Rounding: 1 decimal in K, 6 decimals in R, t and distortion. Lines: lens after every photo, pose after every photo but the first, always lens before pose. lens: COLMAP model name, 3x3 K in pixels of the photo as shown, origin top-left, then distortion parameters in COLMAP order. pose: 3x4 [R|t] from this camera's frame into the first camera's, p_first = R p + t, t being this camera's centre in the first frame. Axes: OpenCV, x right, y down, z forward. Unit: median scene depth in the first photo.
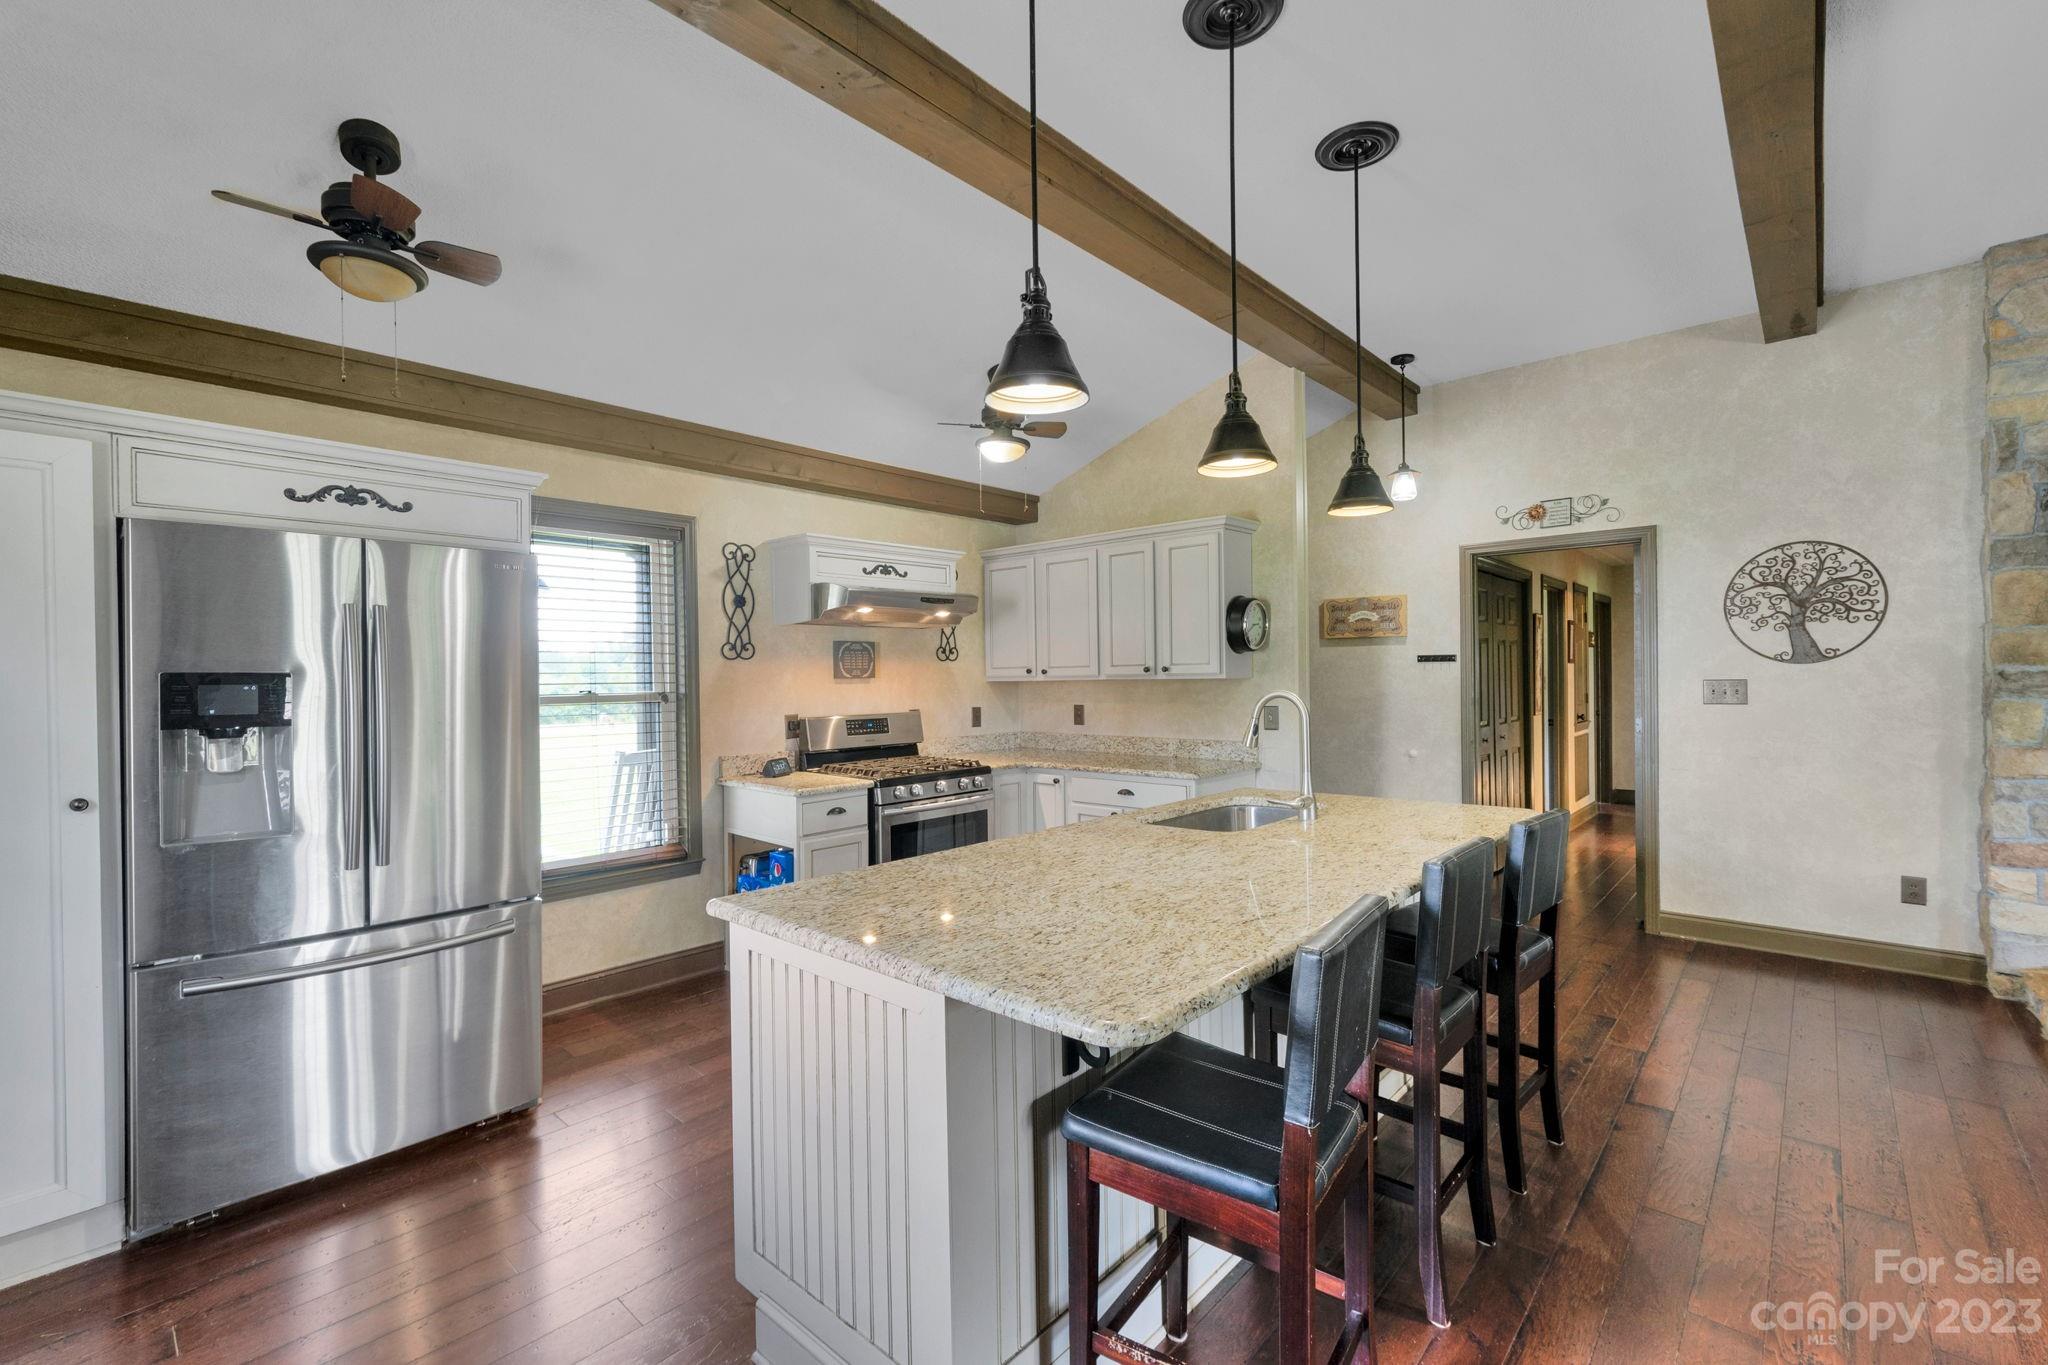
lens RADIAL K [[873.4, 0, 1026.7], [0, 873.4, 681.4], [0, 0, 1]] dist [-0.000204, -0.000176]
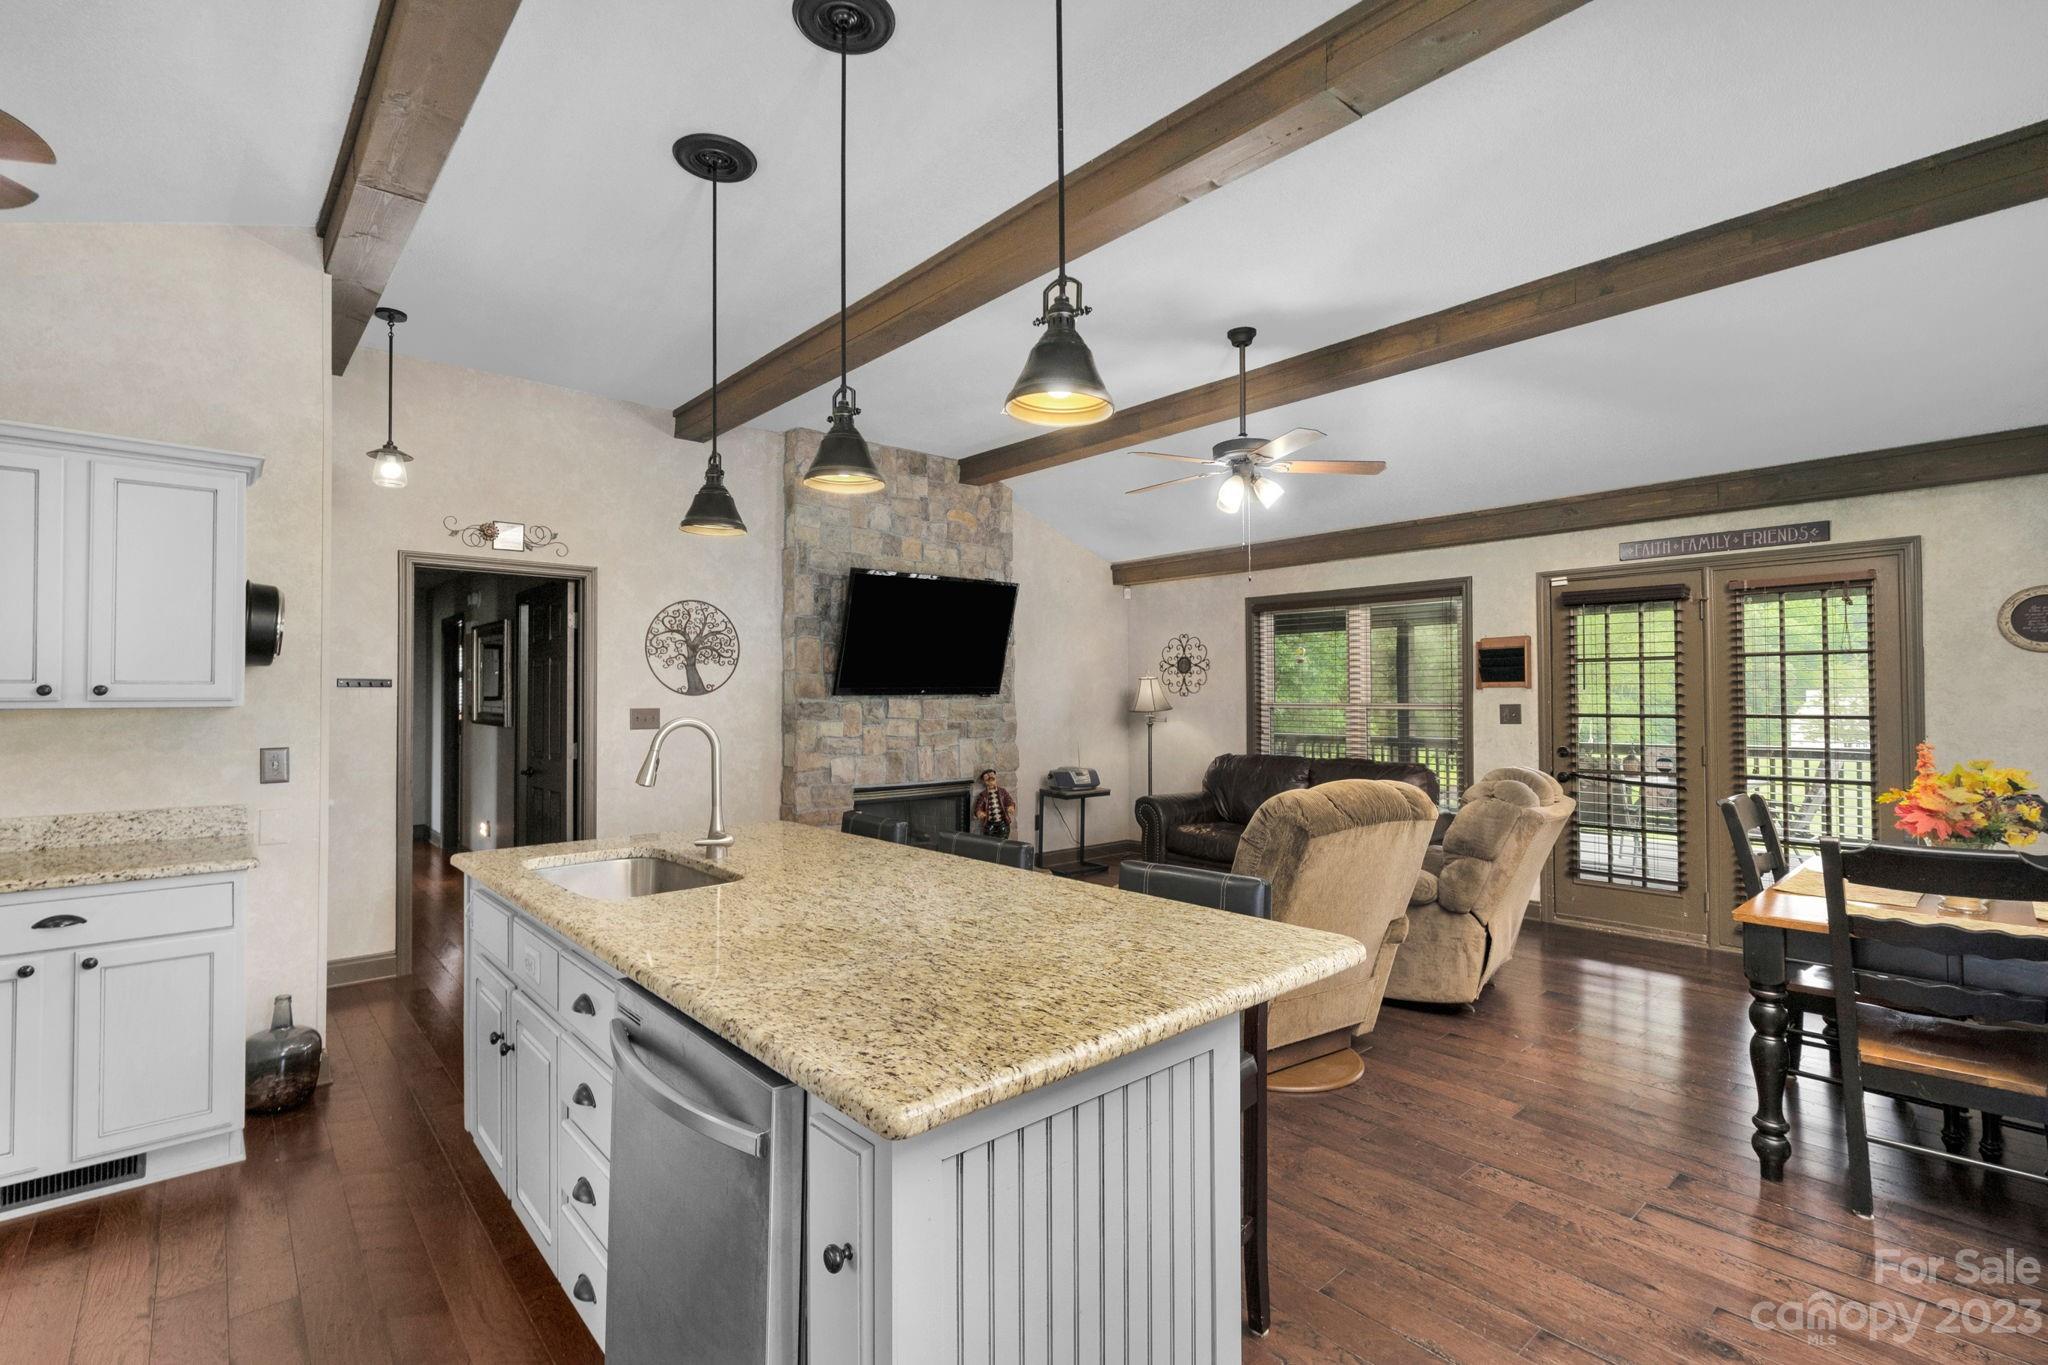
lens RADIAL K [[927.3, 0, 1015.0], [0, 927.3, 681.8], [0, 0, 1]] dist [0.000158, 0.000474]
pose [[0.117222, 0.028539, 0.992696, -0.398310], [0.006400, 0.999545, -0.029491, 0.002151], [-0.993085, 0.009811, 0.116986, 0.371210]]
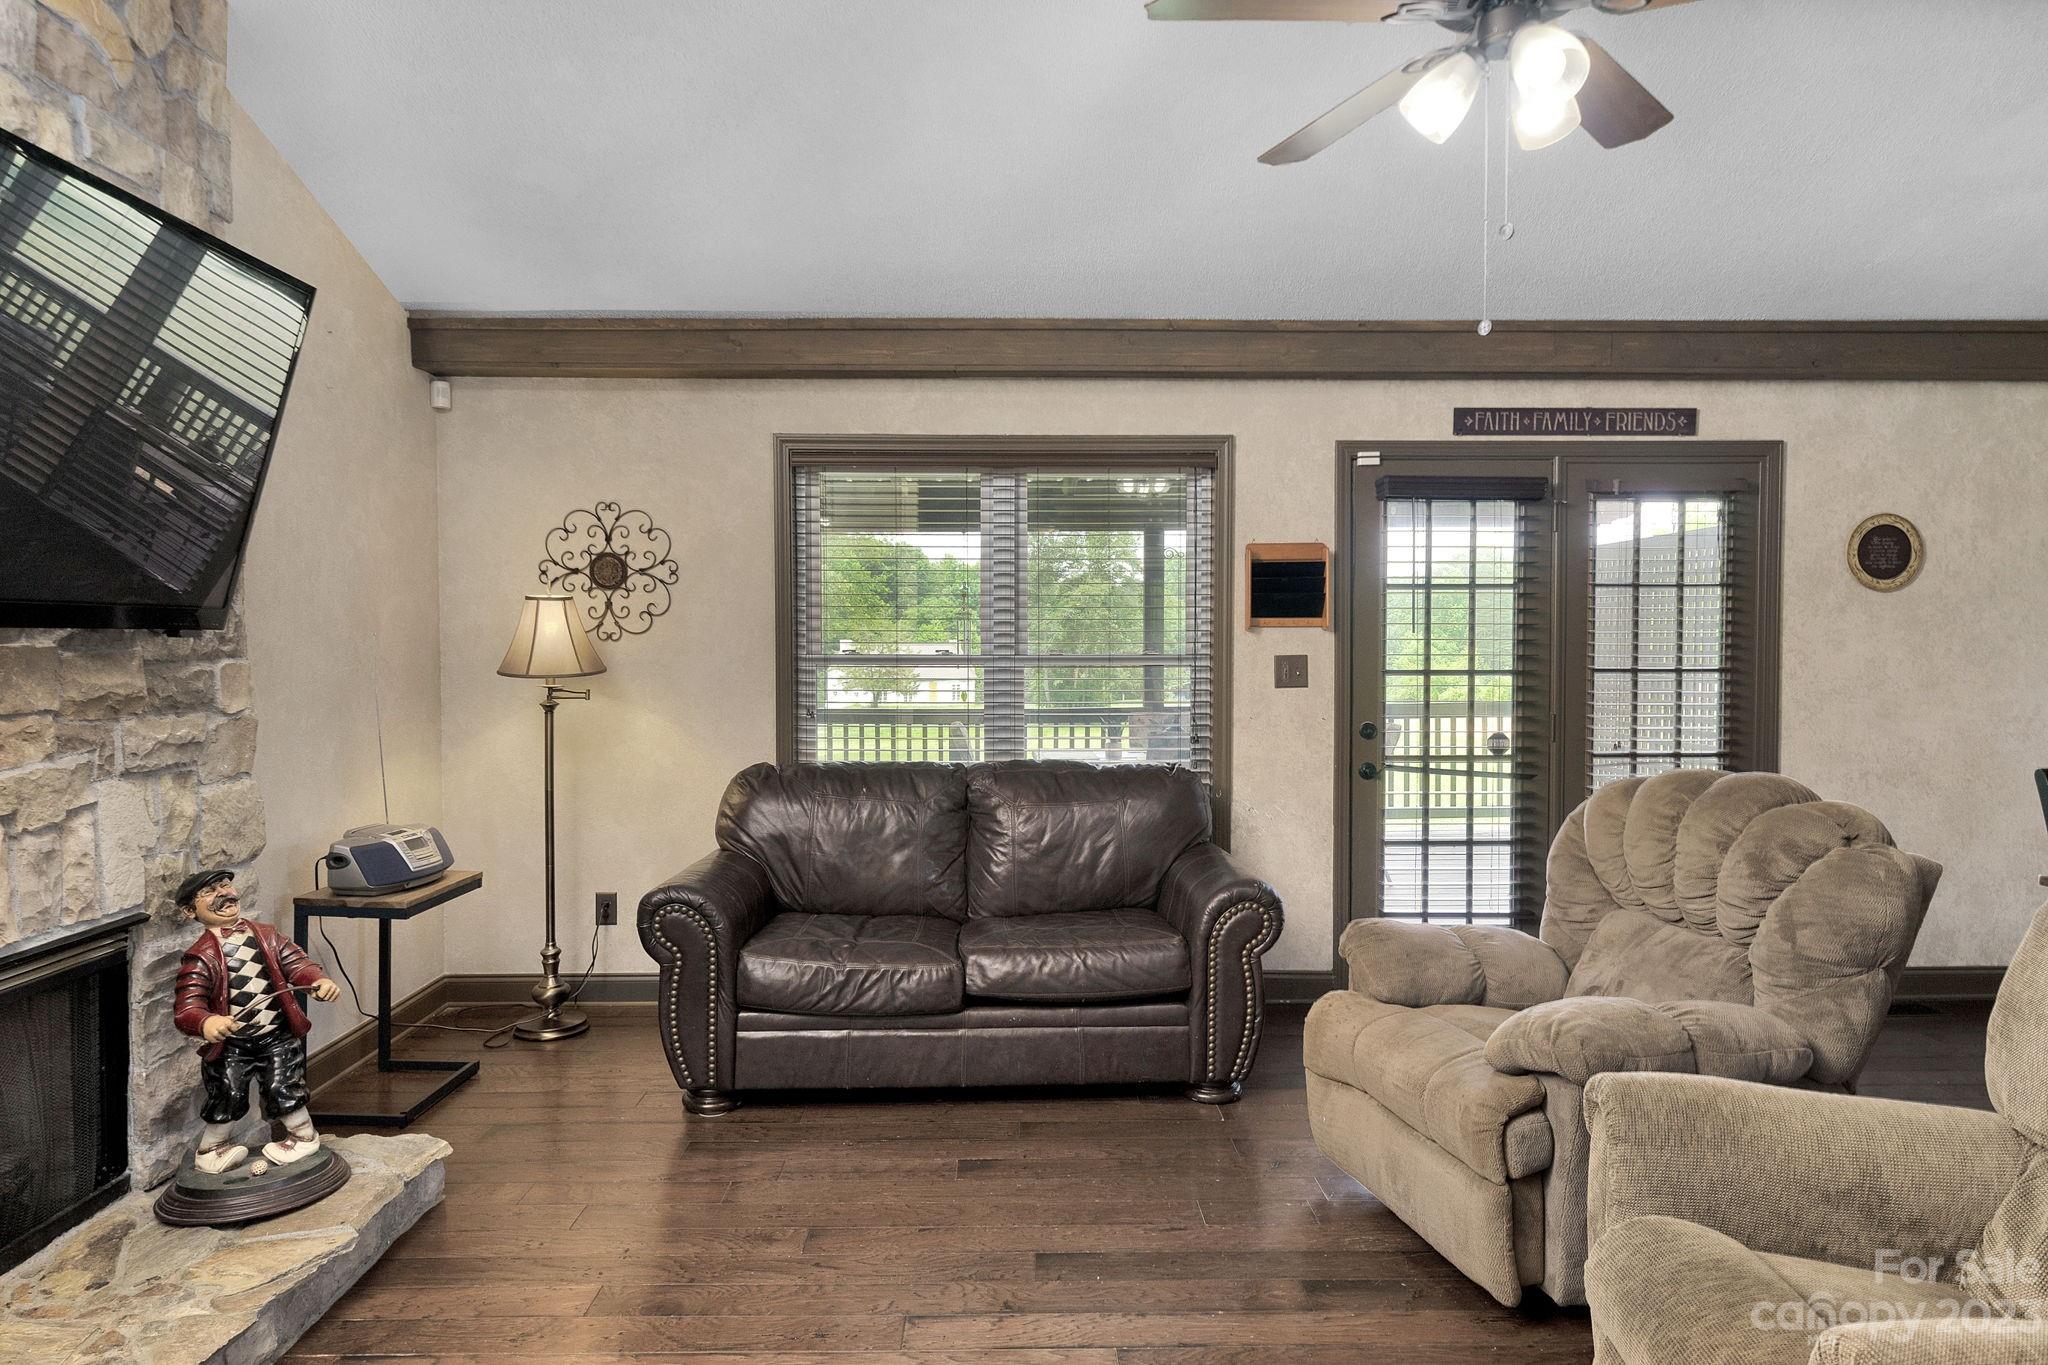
lens RADIAL K [[1232.6, 0, 1017.7], [0, 1232.6, 689.0], [0, 0, 1]] dist [0.002197, 0.000269]
pose [[-0.683791, -0.013400, 0.729555, 0.416037], [0.012593, 0.999466, 0.030160, -0.006756], [-0.729569, 0.029810, -0.683257, 0.739579]]
